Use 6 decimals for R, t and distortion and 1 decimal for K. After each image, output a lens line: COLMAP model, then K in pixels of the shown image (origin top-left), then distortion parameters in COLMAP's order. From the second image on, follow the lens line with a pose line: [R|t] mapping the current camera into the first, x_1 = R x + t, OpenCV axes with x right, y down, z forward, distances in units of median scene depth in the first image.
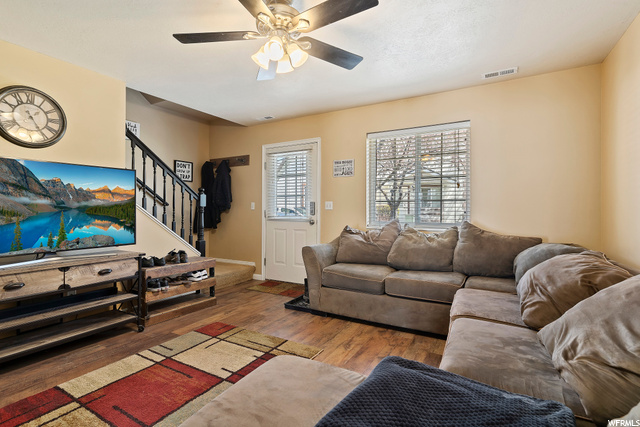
lens RADIAL K [[308.5, 0, 321.2], [0, 308.5, 210.7], [0, 0, 1]] dist [-0.000109, -0.000021]
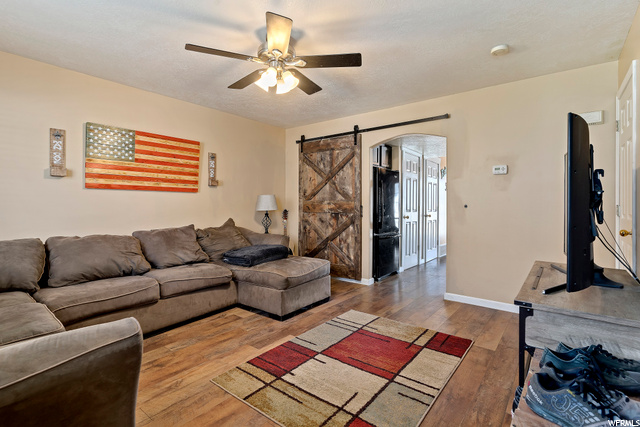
lens RADIAL K [[308.5, 0, 320.0], [0, 308.5, 209.7], [0, 0, 1]] dist [-0.000109, -0.000021]
pose [[-0.989045, 0.000024, 0.147614, -0.411263], [0.002943, 0.999804, 0.019556, -0.013226], [-0.147585, 0.019776, -0.988852, 1.803574]]
